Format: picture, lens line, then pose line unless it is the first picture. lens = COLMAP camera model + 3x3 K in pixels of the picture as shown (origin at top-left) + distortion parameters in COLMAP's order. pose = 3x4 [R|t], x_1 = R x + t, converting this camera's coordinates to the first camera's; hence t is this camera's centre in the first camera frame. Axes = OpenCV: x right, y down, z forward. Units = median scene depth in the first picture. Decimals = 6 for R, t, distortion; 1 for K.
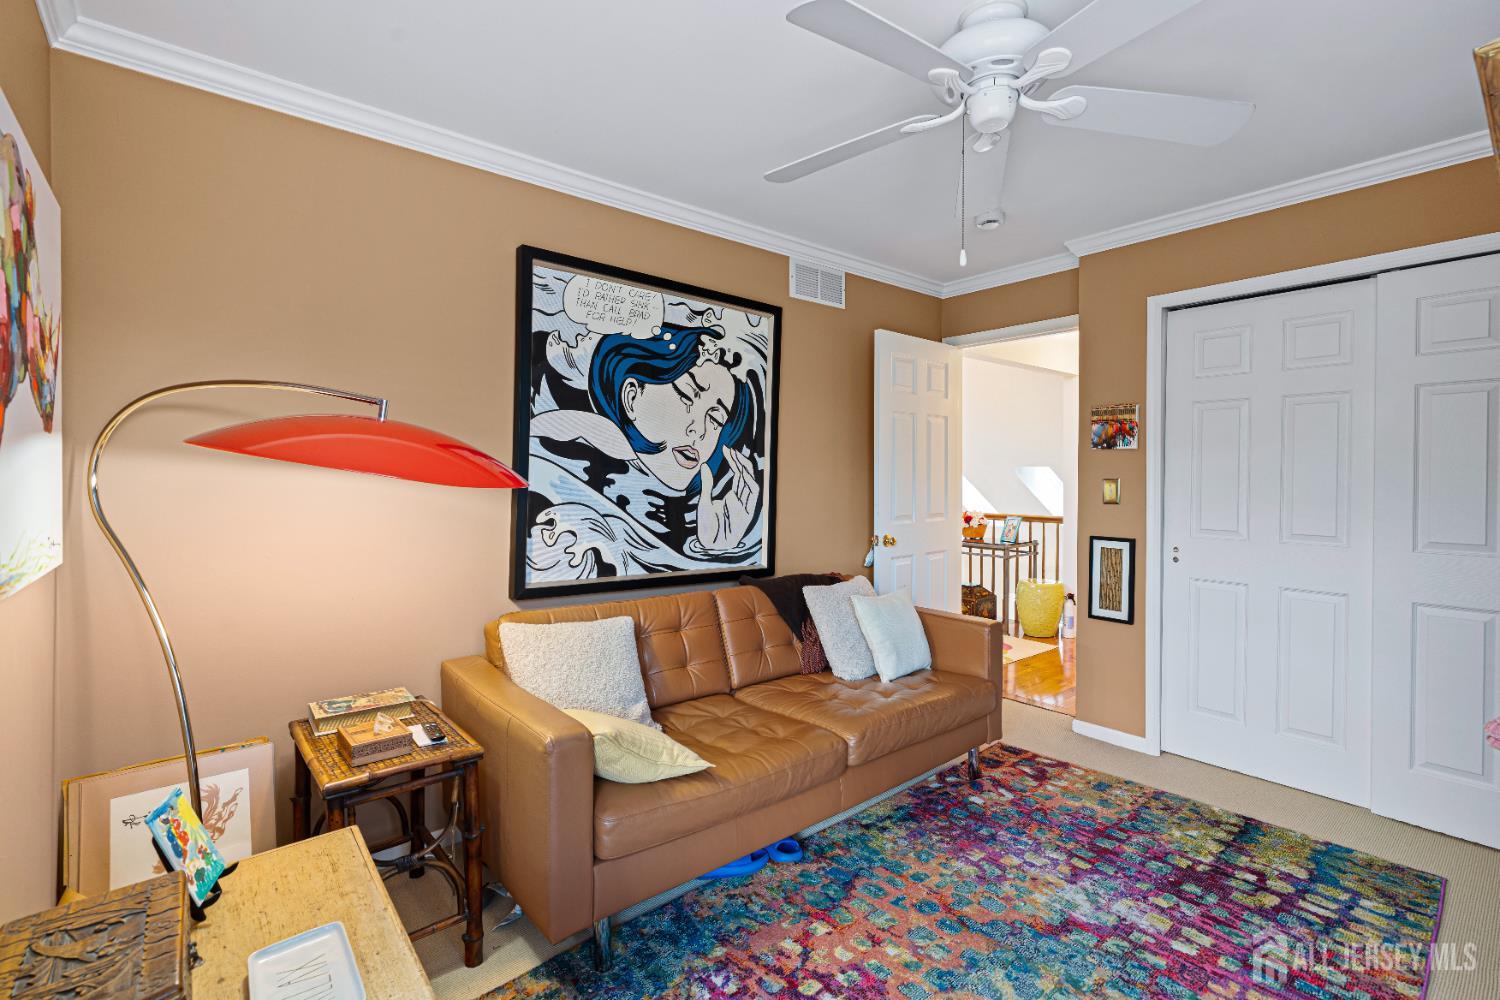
lens RADIAL K [[679.5, 0, 749.5], [0, 679.5, 489.8], [0, 0, 1]] dist [0.004024, 0.000216]
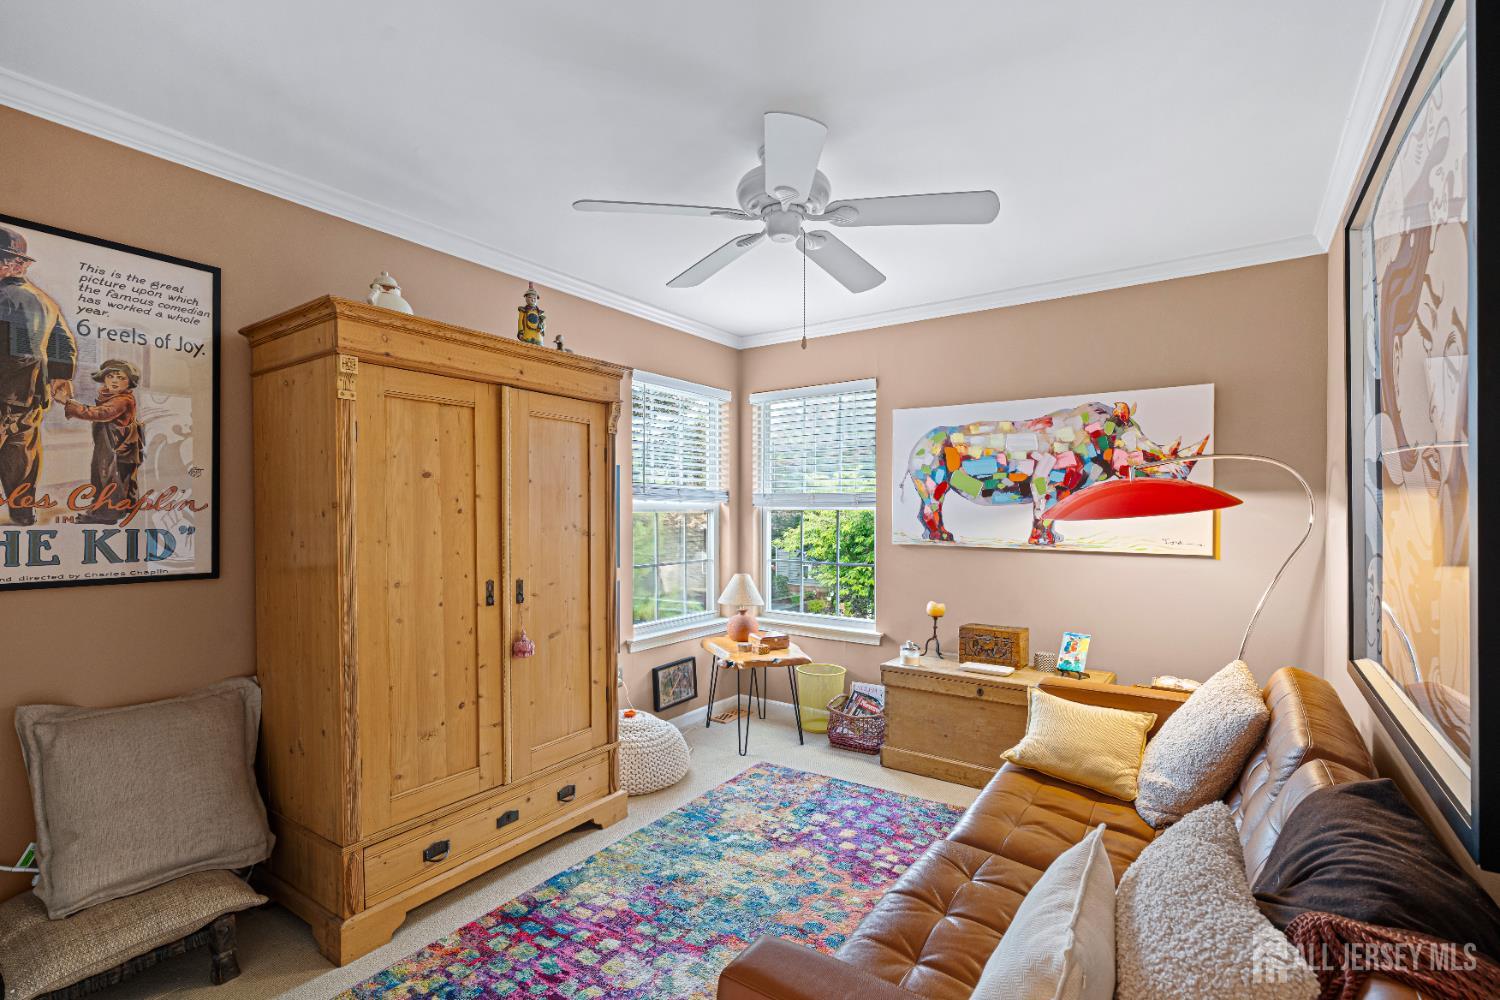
lens RADIAL K [[679.5, 0, 750.5], [0, 679.5, 504.0], [0, 0, 1]] dist [0.004024, 0.000216]
pose [[-0.965134, -0.005936, -0.261688, 0.700619], [-0.008675, 0.999919, 0.009313, -0.044827], [0.261611, 0.011259, -0.965108, 2.077809]]
